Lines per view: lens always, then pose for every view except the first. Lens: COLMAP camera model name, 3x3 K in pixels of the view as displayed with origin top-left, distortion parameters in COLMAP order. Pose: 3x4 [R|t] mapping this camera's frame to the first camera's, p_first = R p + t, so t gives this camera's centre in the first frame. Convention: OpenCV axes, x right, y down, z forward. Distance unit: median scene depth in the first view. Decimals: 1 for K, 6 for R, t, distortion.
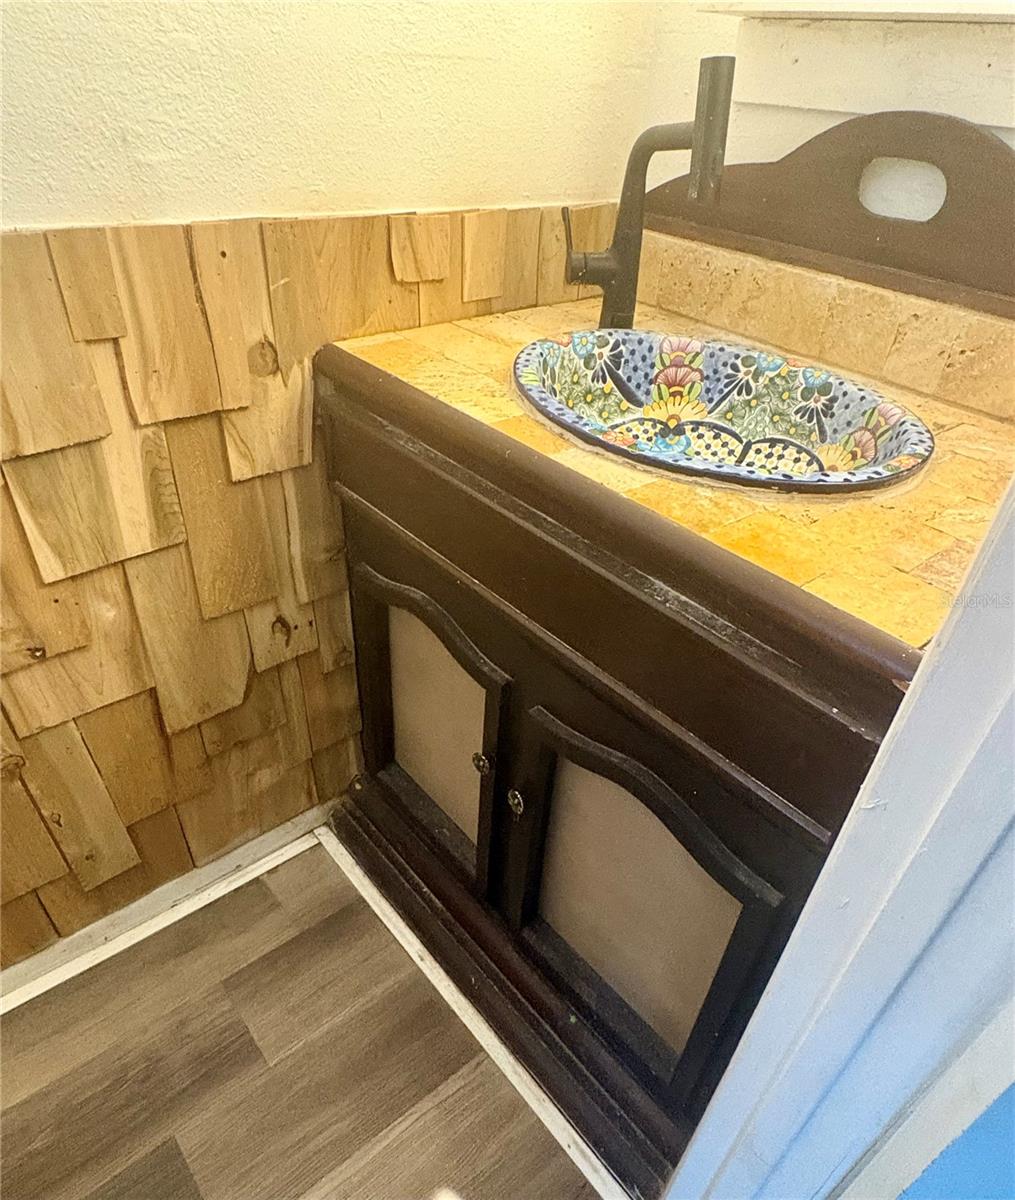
lens RADIAL K [[790.8, 0, 506.0], [0, 790.8, 666.1], [0, 0, 1]] dist [-0.002585, 0.004149]
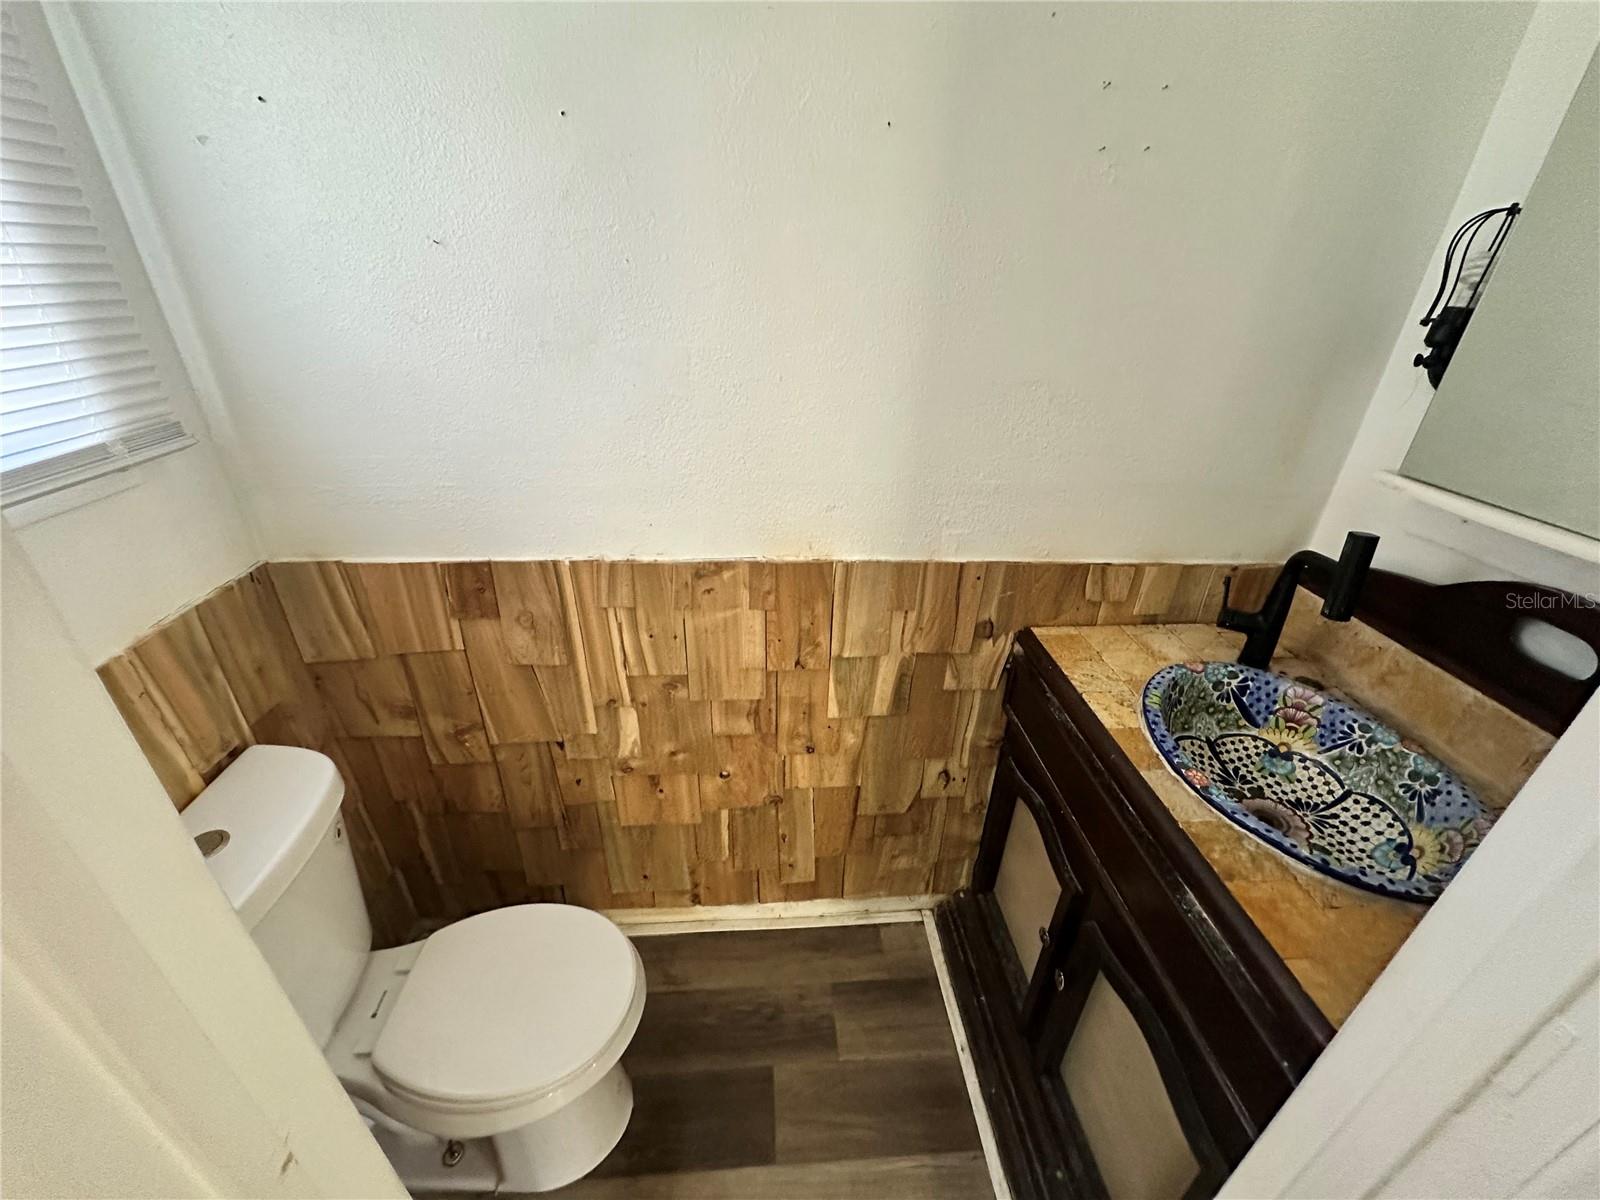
lens RADIAL K [[636.5, 0, 798.3], [0, 636.5, 600.0], [0, 0, 1]] dist [-0.006796, -0.000098]
pose [[0.810268, 0.243757, -0.532962, 0.066390], [-0.350381, 0.930460, -0.107131, -0.153392], [0.469786, 0.273545, 0.839330, -0.291735]]
